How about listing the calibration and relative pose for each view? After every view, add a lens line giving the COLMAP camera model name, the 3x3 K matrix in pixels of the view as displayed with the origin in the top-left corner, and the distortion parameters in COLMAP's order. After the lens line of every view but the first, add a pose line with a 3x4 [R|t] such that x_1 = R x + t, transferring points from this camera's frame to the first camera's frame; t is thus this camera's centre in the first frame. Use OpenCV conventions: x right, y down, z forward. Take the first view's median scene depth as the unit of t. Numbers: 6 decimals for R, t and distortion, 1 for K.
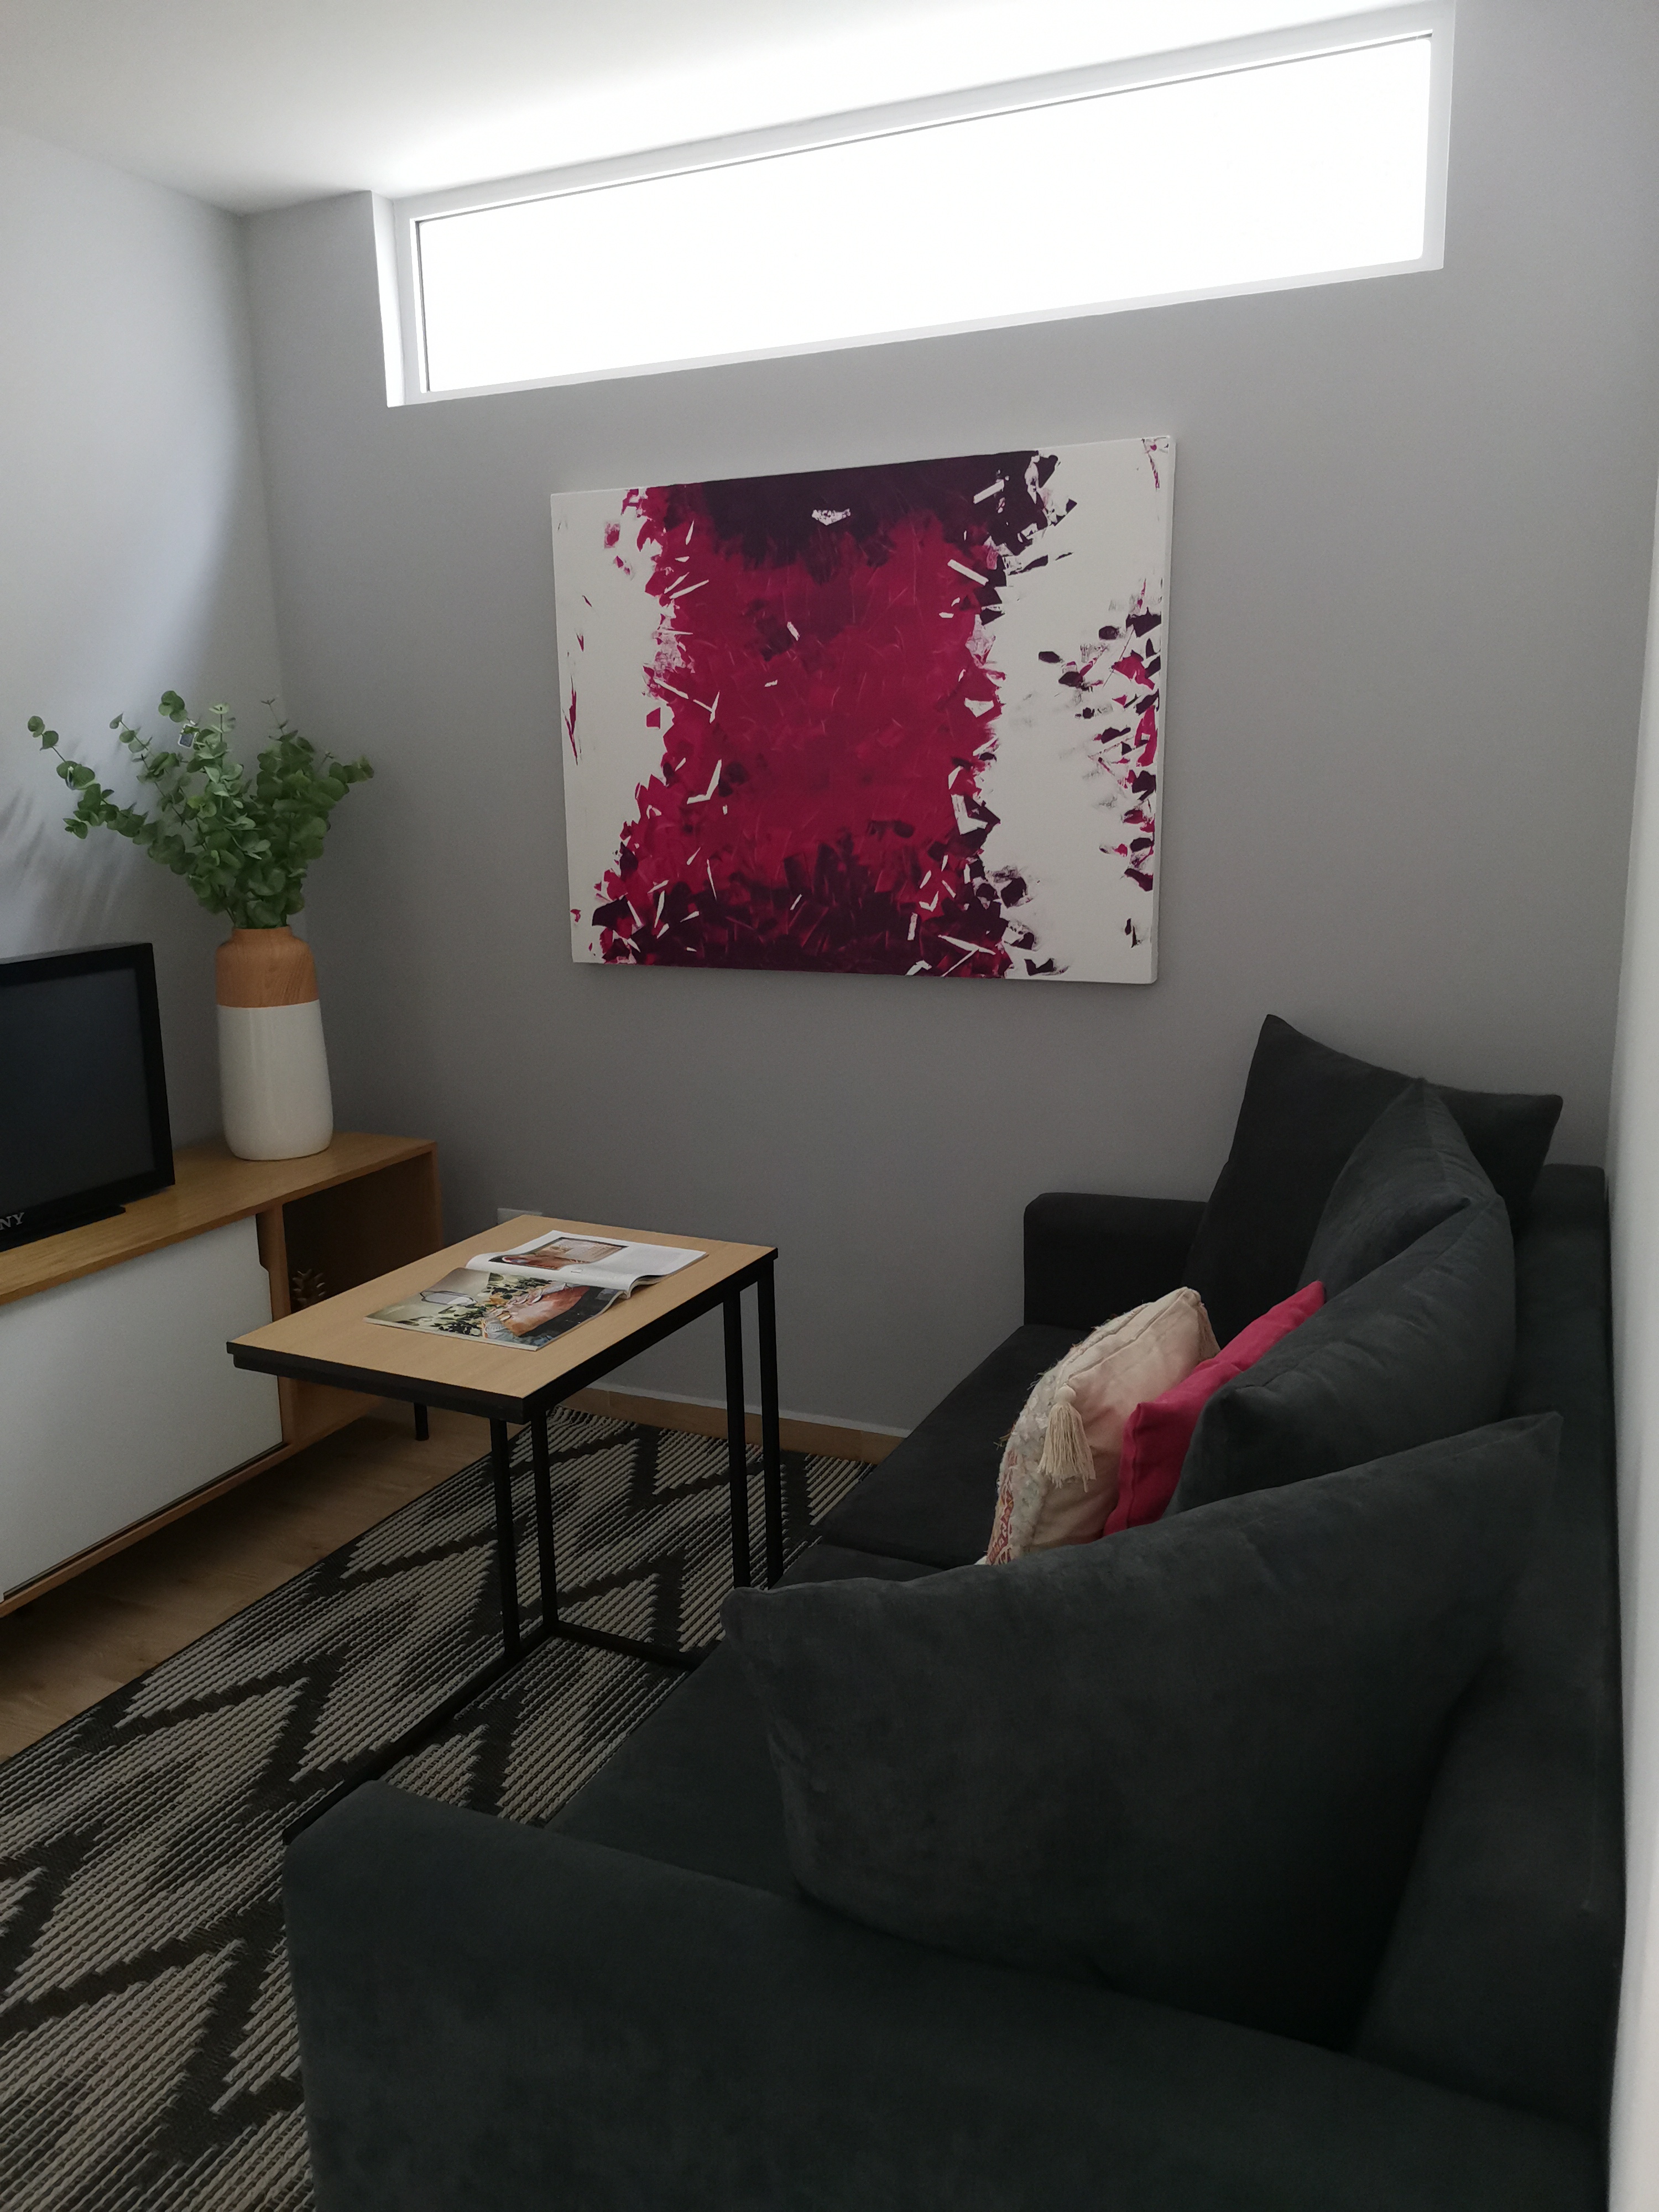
lens RADIAL K [[1656.4, 0, 835.0], [0, 1656.4, 1108.1], [0, 0, 1]] dist [0.060821, -0.042506]
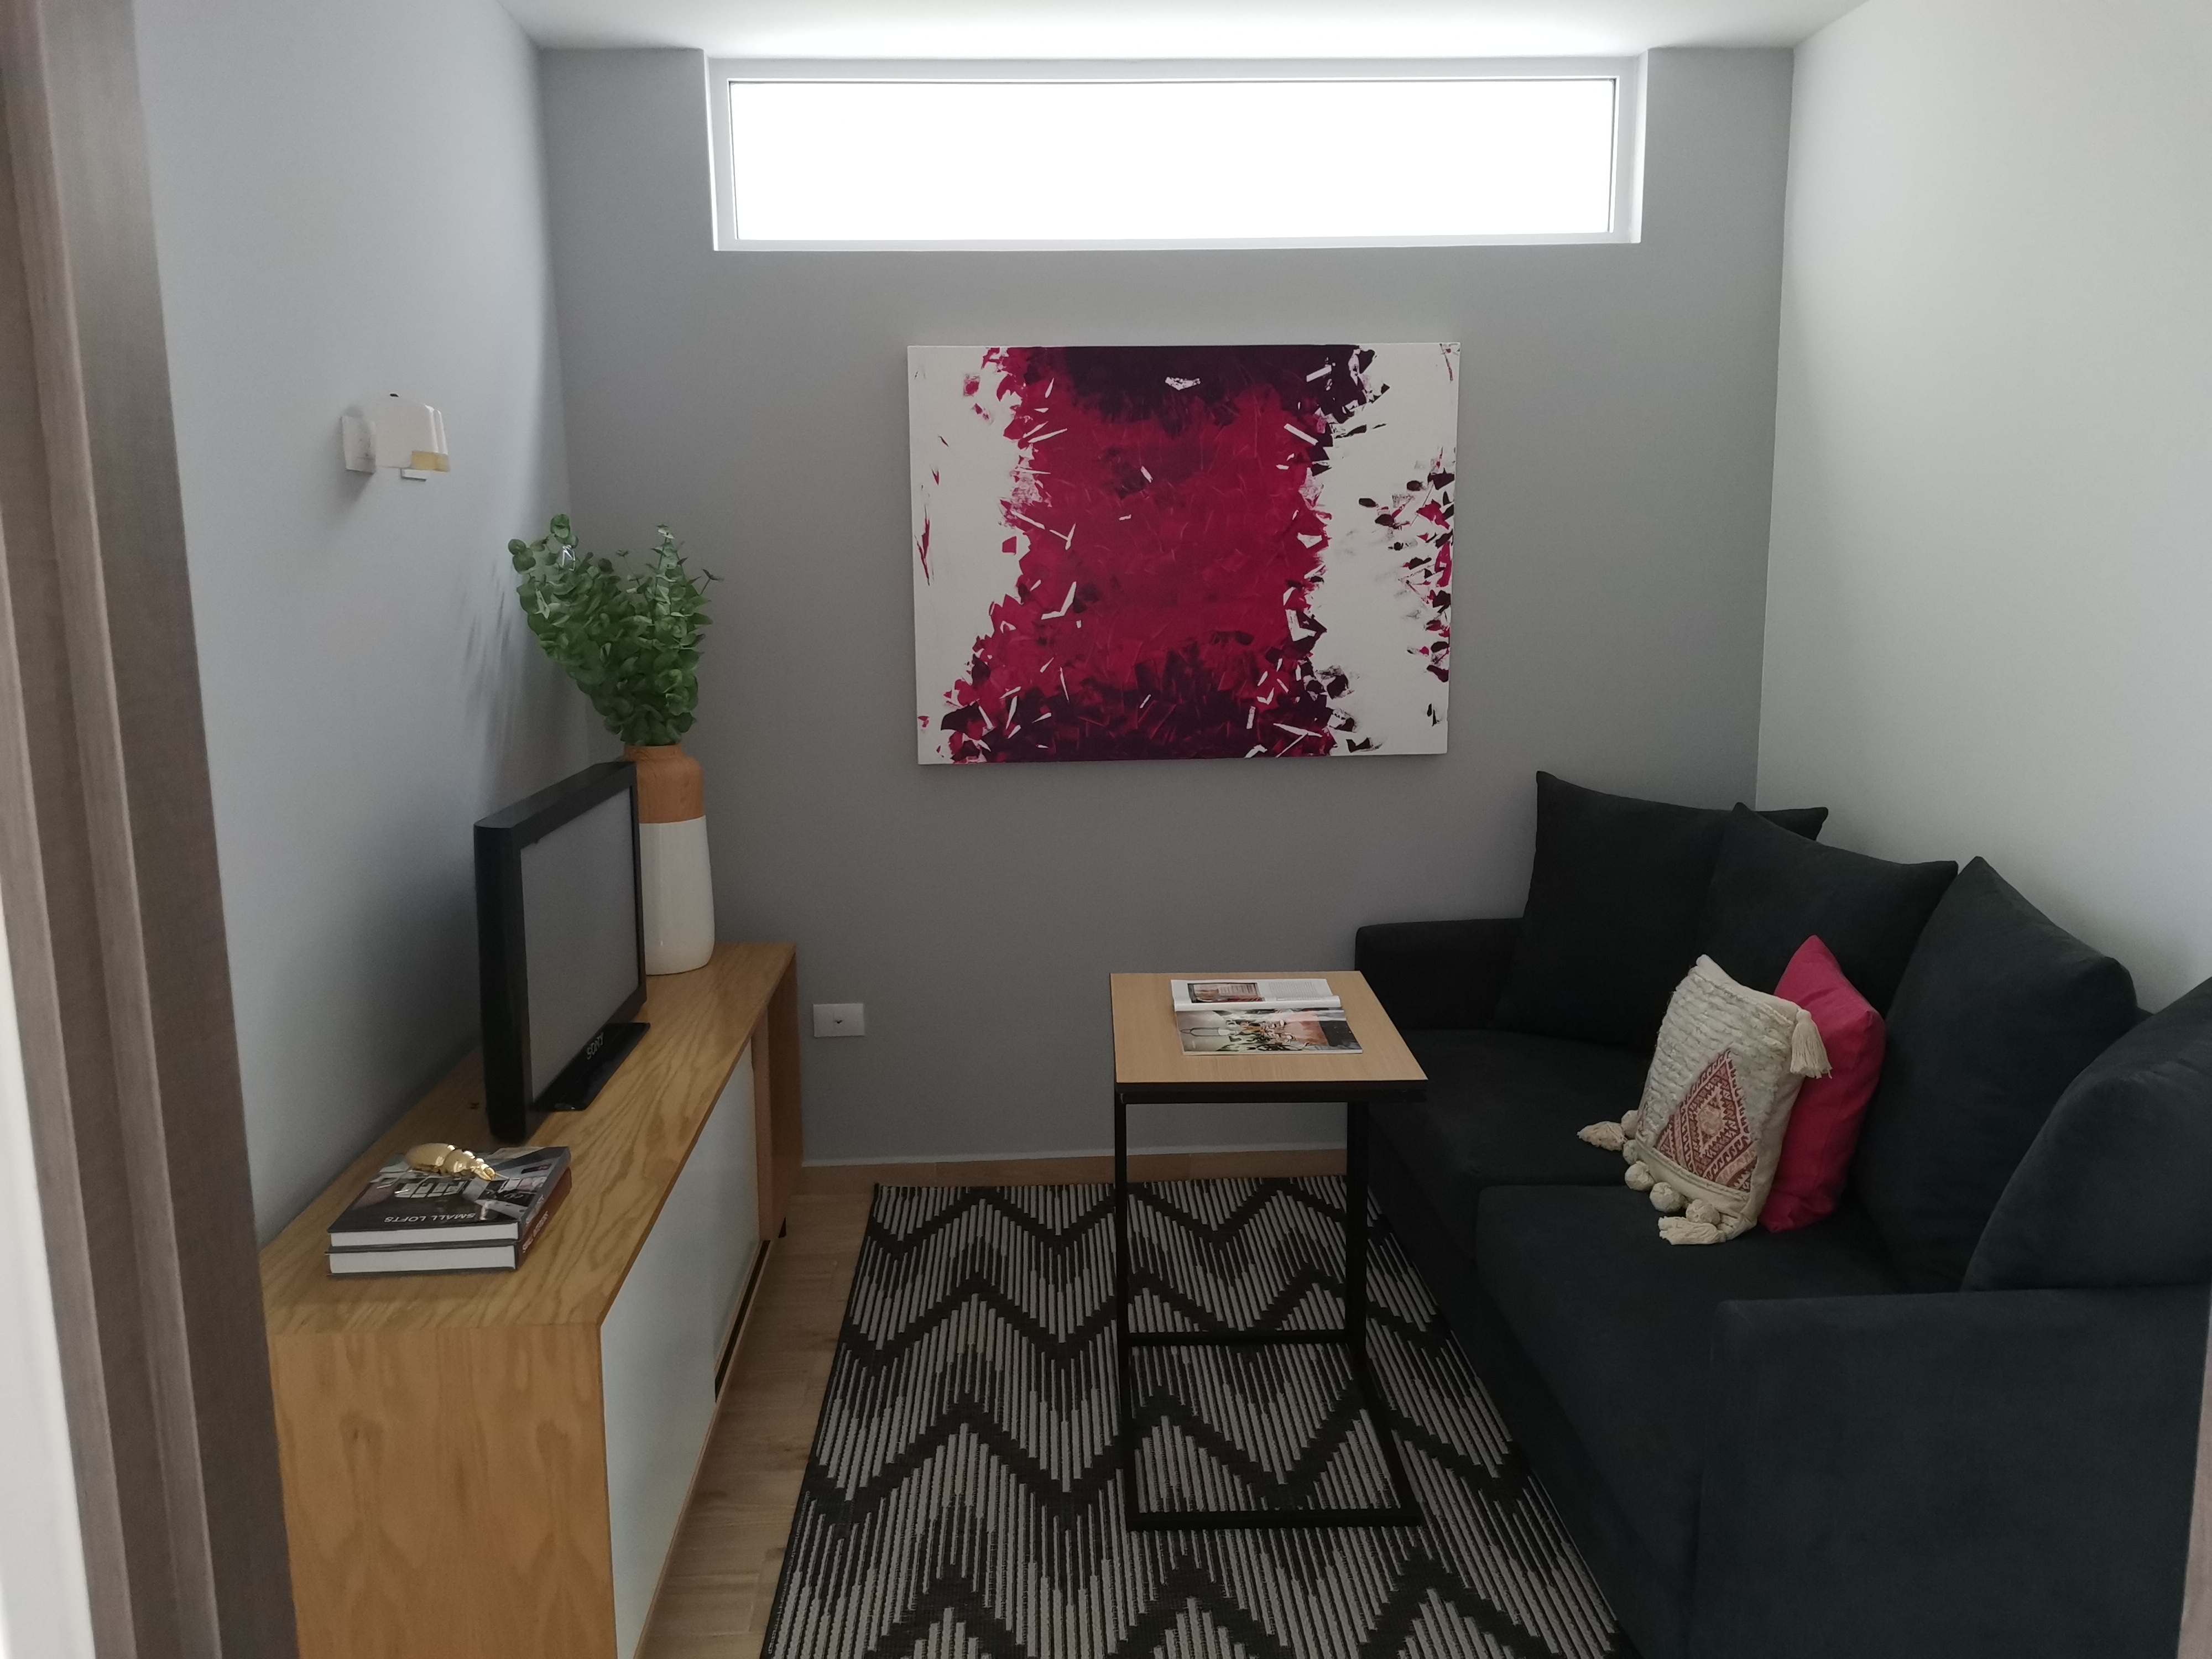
lens RADIAL K [[1656.4, 0, 1116.8], [0, 1656.4, 824.6], [0, 0, 1]] dist [0.060821, -0.042506]
pose [[0.885379, -0.066922, 0.460027, -0.621477], [0.092708, 0.995124, -0.033662, 0.000109], [-0.455532, 0.072452, 0.887266, -0.025848]]
